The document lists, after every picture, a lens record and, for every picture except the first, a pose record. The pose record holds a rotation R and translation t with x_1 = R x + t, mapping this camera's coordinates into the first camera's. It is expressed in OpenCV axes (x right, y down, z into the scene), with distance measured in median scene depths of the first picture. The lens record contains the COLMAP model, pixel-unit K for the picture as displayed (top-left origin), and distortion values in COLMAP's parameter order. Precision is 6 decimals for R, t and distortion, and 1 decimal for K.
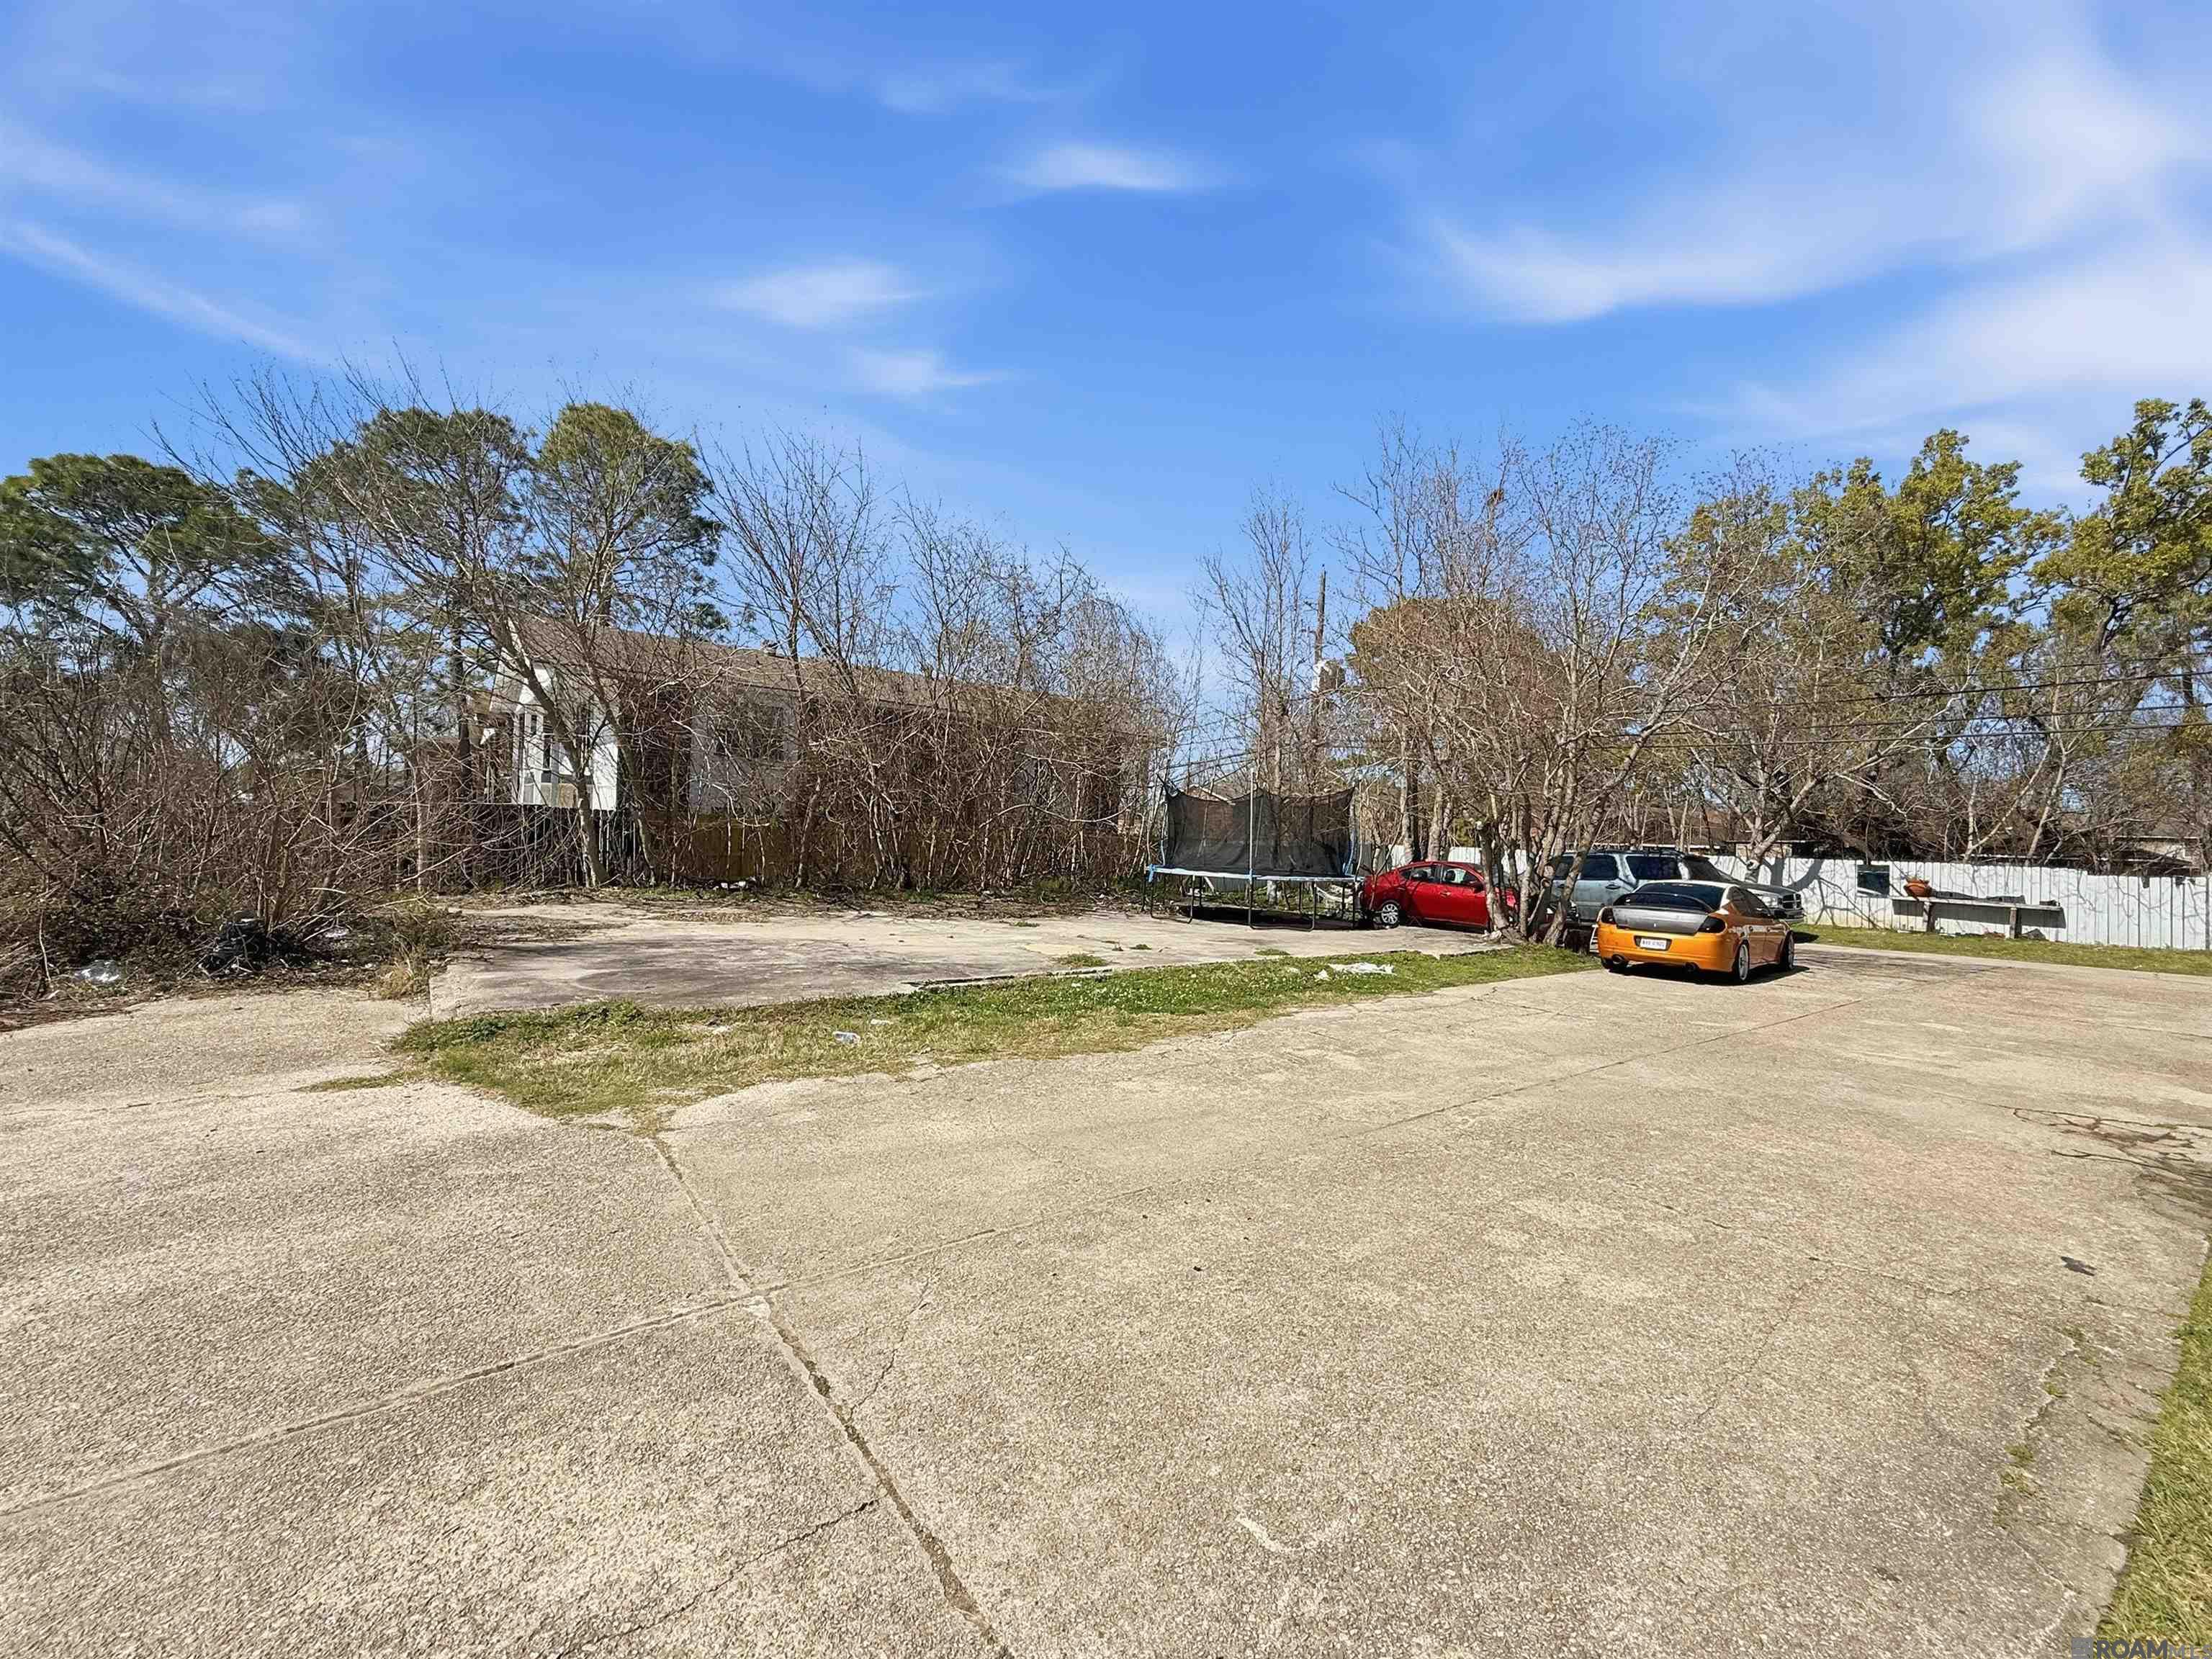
lens RADIAL K [[889.2, 0, 1089.4], [0, 889.2, 829.4], [0, 0, 1]] dist [-0.001319, 0.000313]
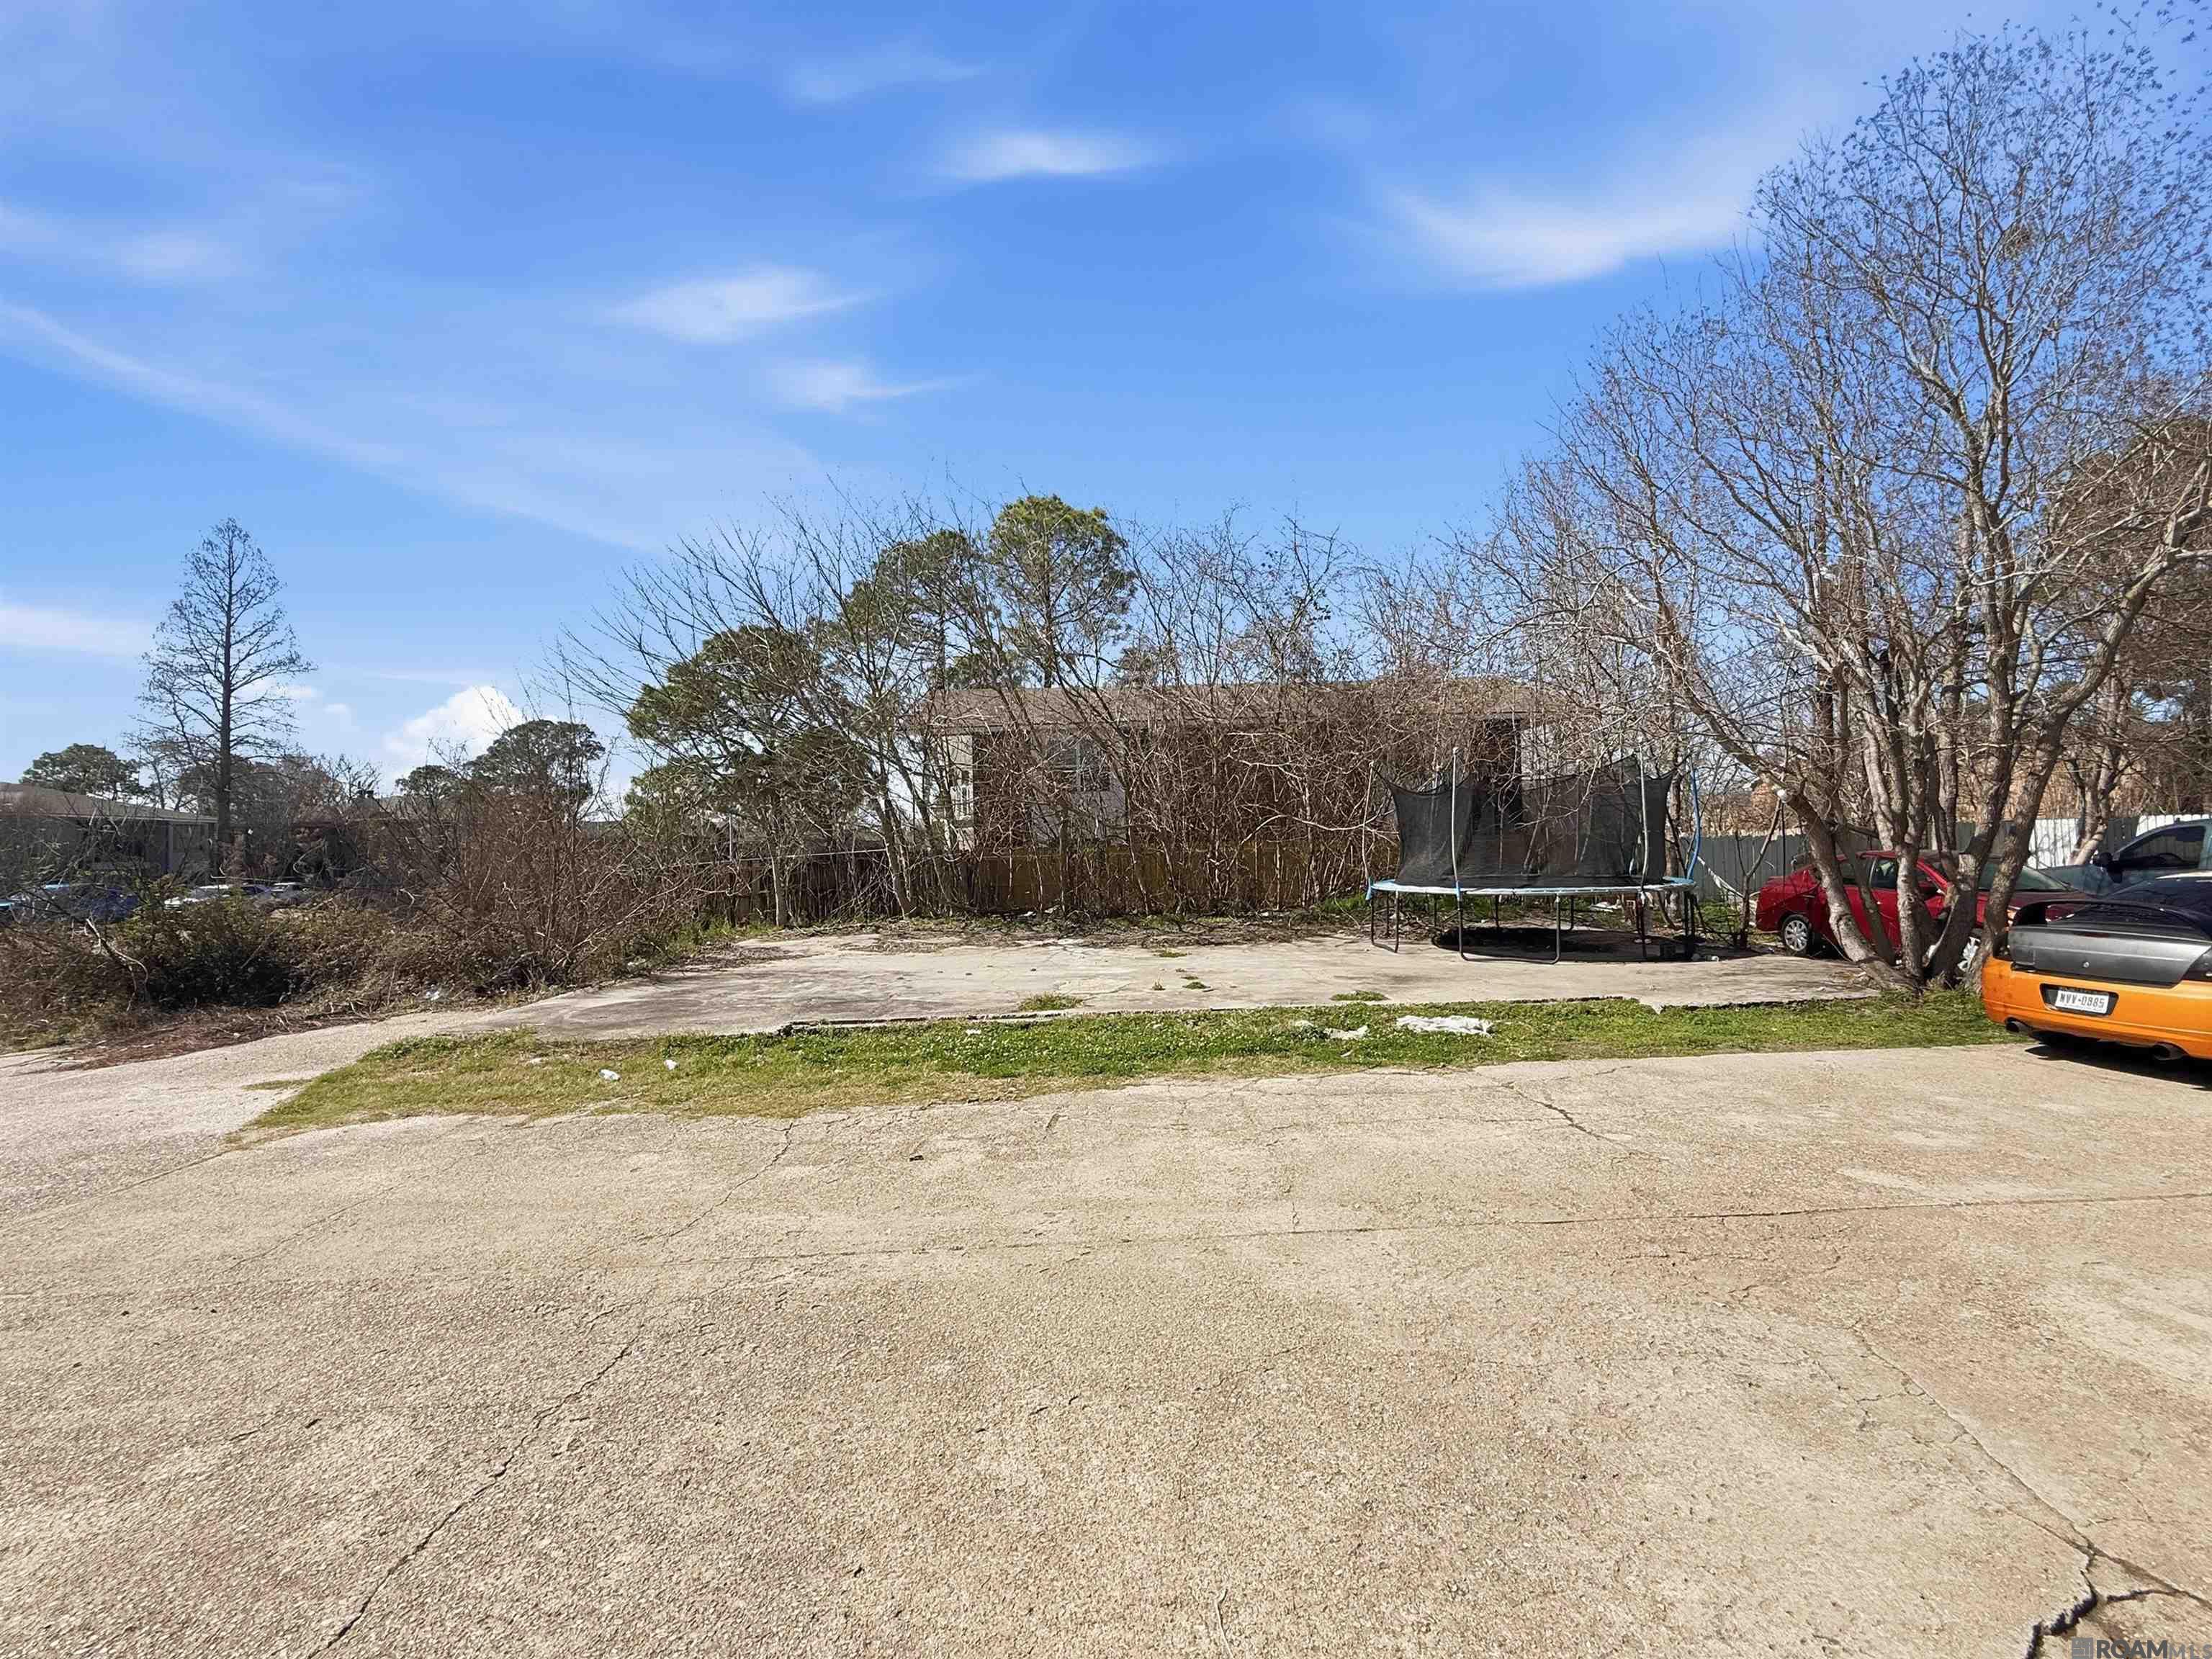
lens RADIAL K [[889.2, 0, 1112.8], [0, 889.2, 849.5], [0, 0, 1]] dist [-0.001319, 0.000313]
pose [[0.825211, -0.062562, -0.561349, 0.445437], [0.066864, 0.997679, -0.012898, 0.009575], [0.560853, -0.026890, 0.827478, 0.249272]]
